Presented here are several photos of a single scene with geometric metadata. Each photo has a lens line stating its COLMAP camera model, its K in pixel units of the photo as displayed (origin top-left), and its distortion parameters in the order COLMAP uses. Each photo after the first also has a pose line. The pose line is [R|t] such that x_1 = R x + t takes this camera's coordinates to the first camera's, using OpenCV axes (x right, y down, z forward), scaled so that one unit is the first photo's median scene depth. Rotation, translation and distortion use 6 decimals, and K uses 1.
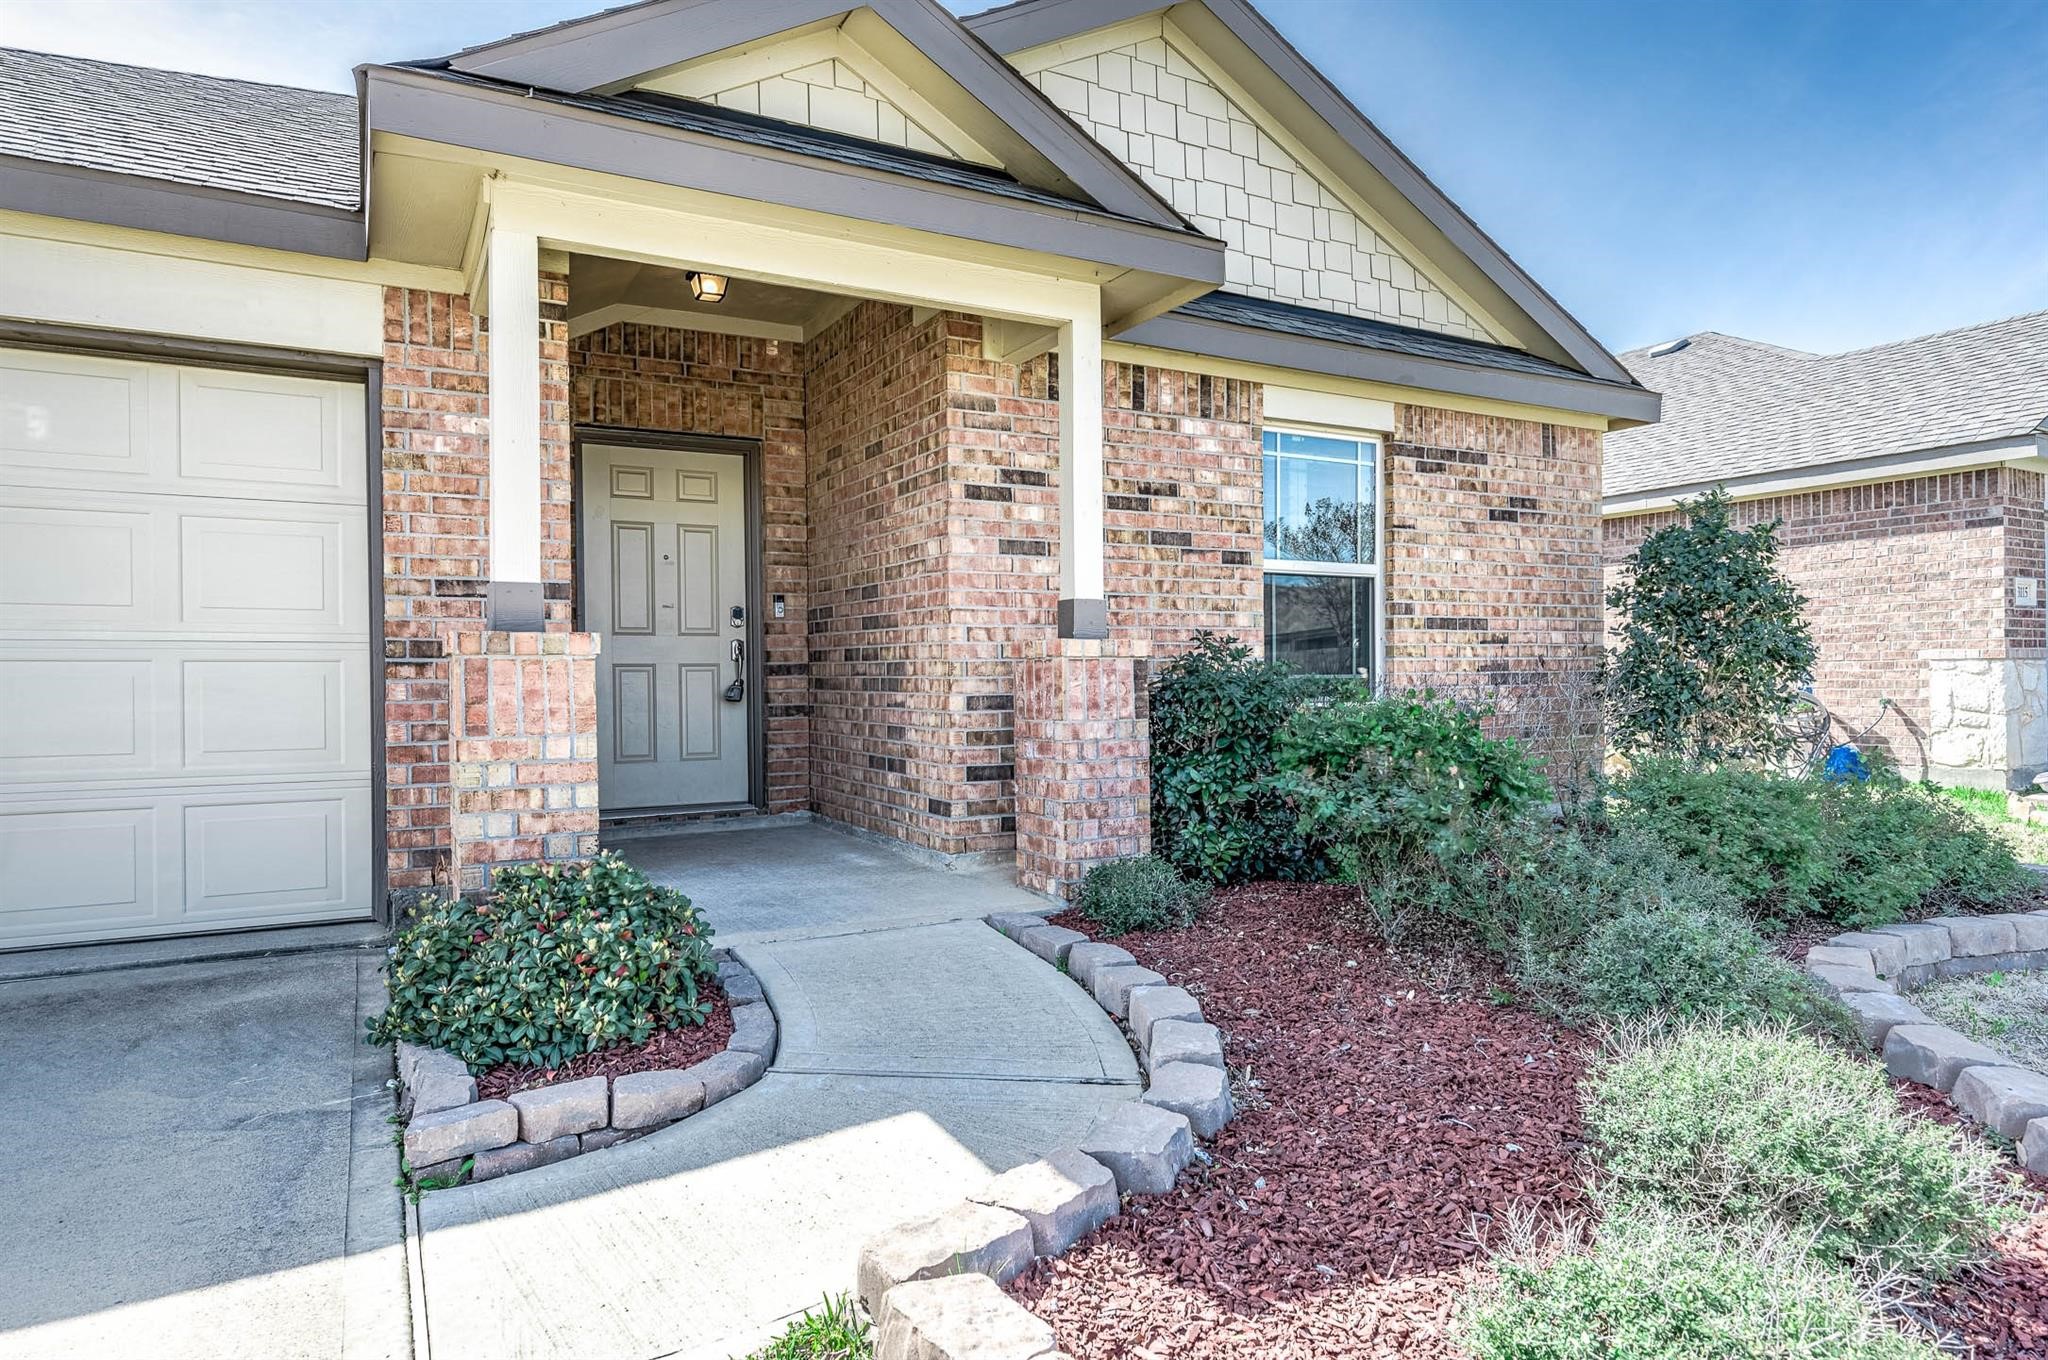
lens RADIAL K [[1188.3, 0, 1014.8], [0, 1188.3, 676.2], [0, 0, 1]] dist [0.004299, -0.000229]
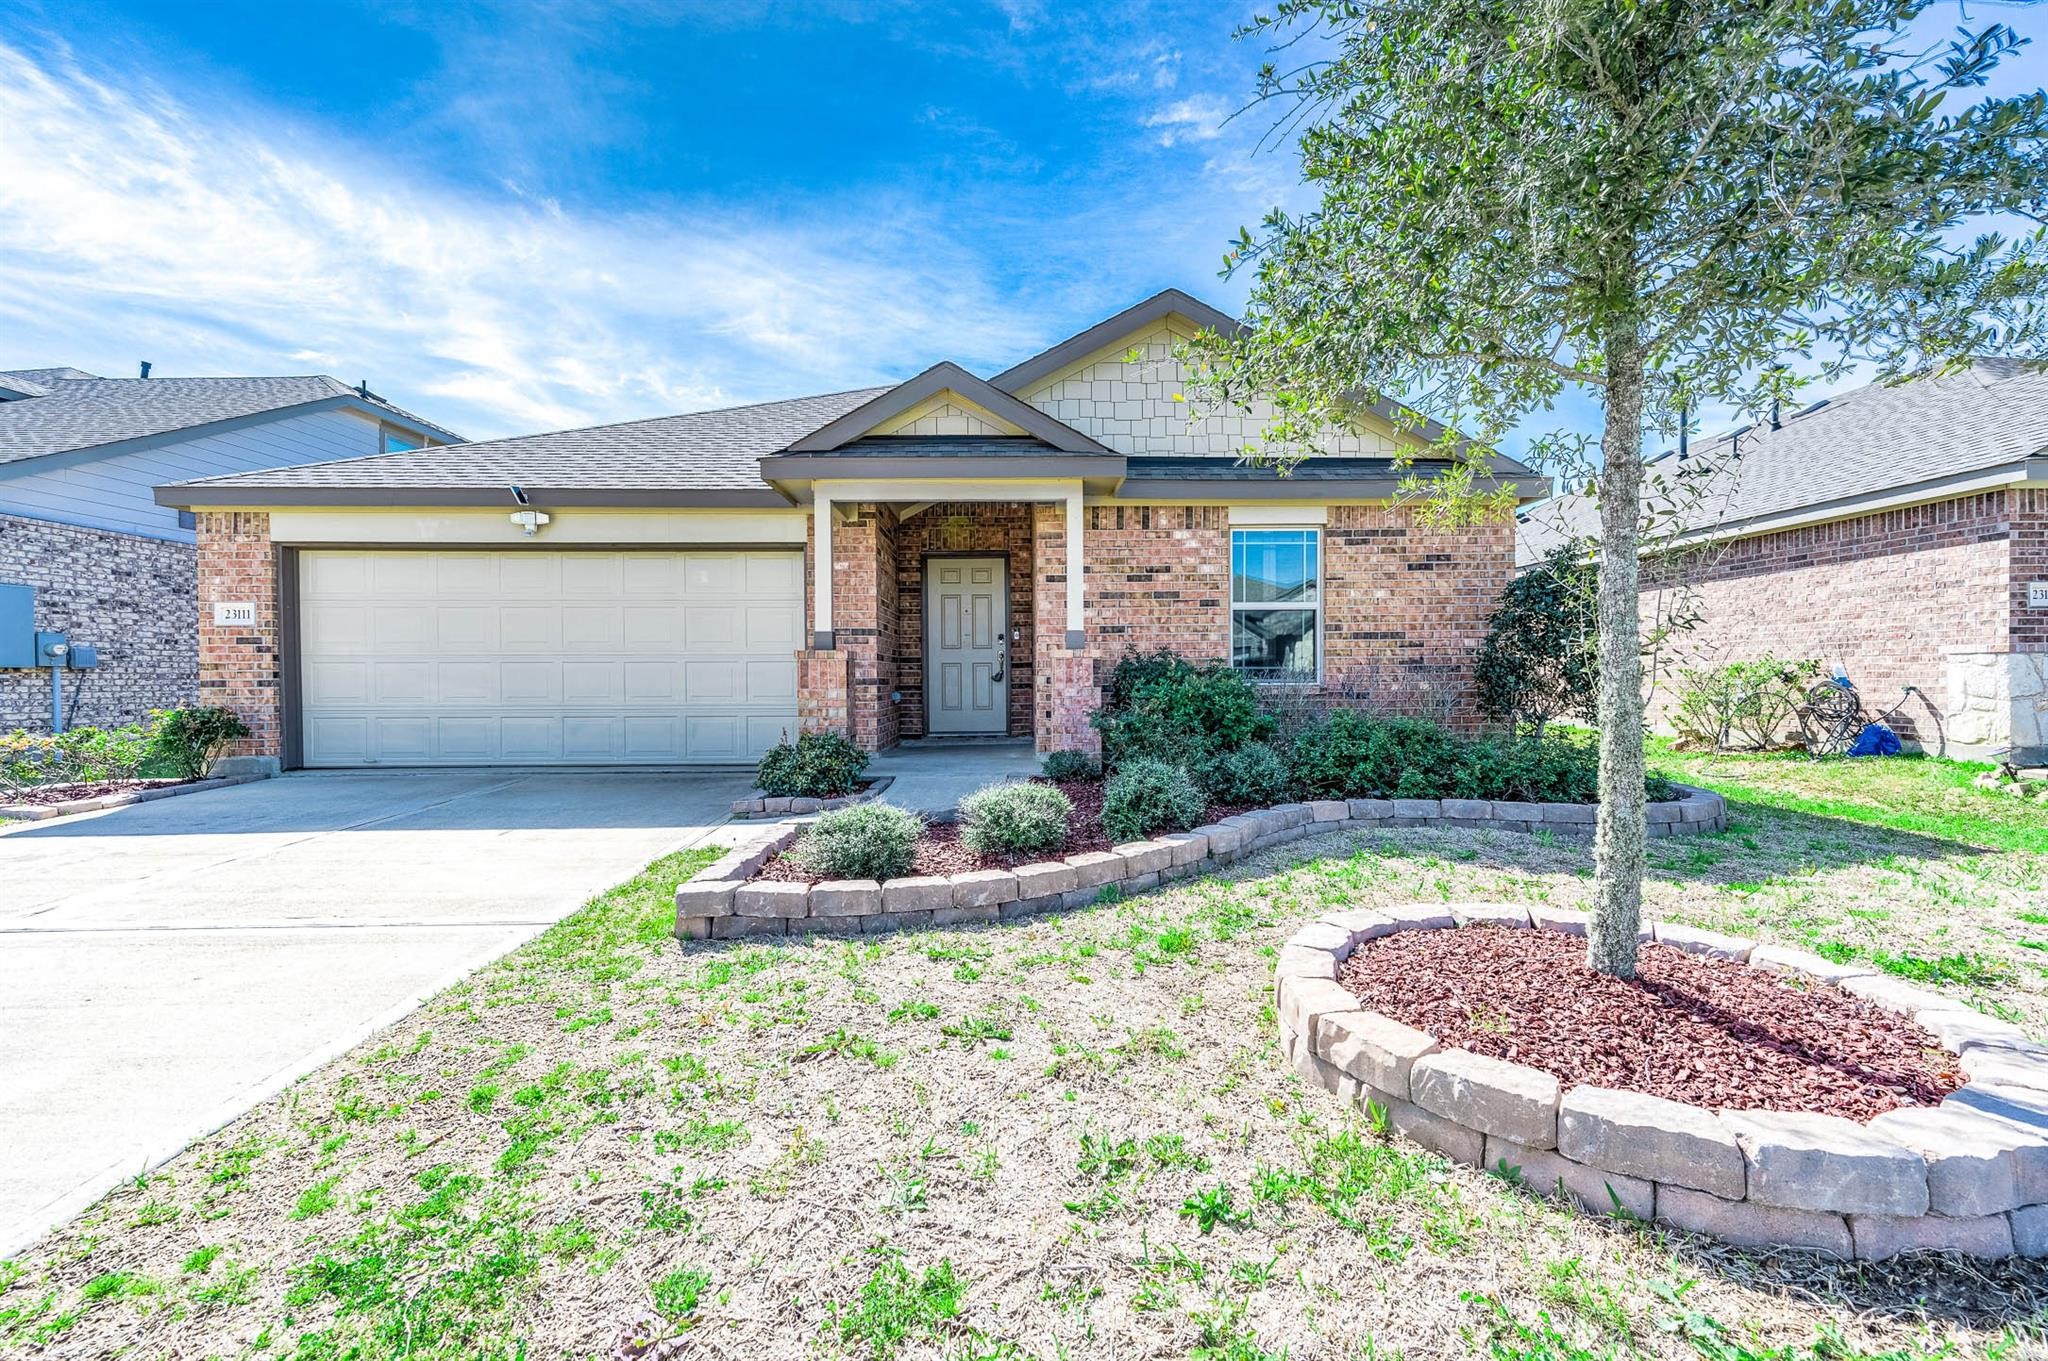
lens RADIAL K [[865.6, 0, 1022.8], [0, 865.6, 674.6], [0, 0, 1]] dist [0.011652, -0.000105]
pose [[0.886616, 0.000983, -0.462504, 0.489056], [-0.000069, 0.999998, 0.001992, 0.007392], [0.462506, -0.001734, 0.886615, -0.286179]]
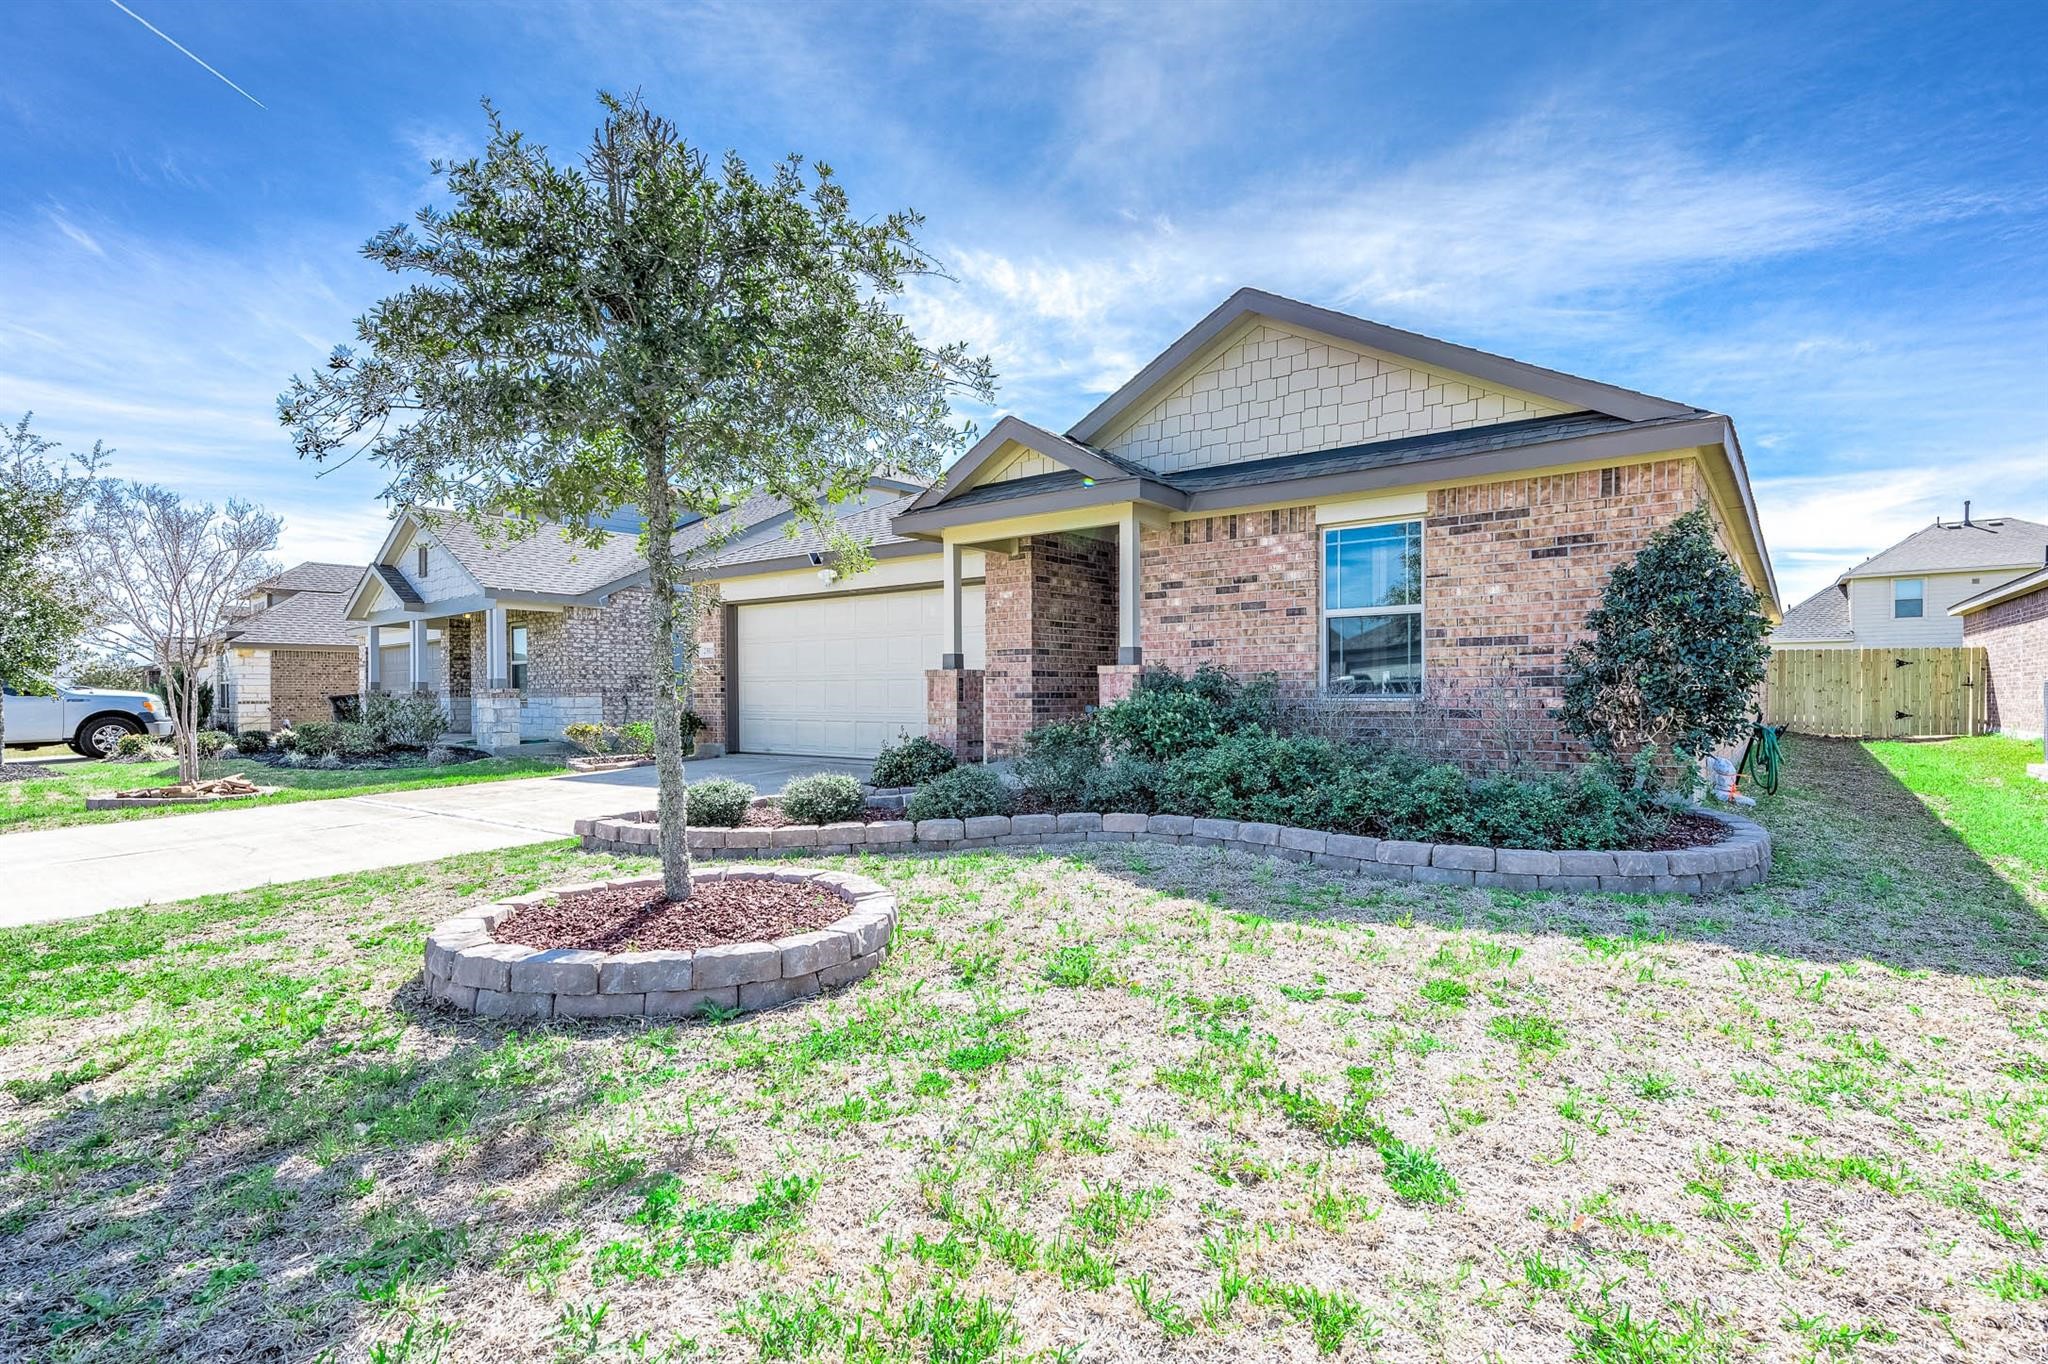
lens RADIAL K [[985.4, 0, 1036.1], [0, 985.4, 693.6], [0, 0, 1]] dist [0.009709, -0.001037]
pose [[0.407609, 0.006054, -0.913136, 1.180308], [0.004625, 0.999952, 0.008695, 0.003190], [0.913145, -0.007768, 0.407561, 0.072175]]
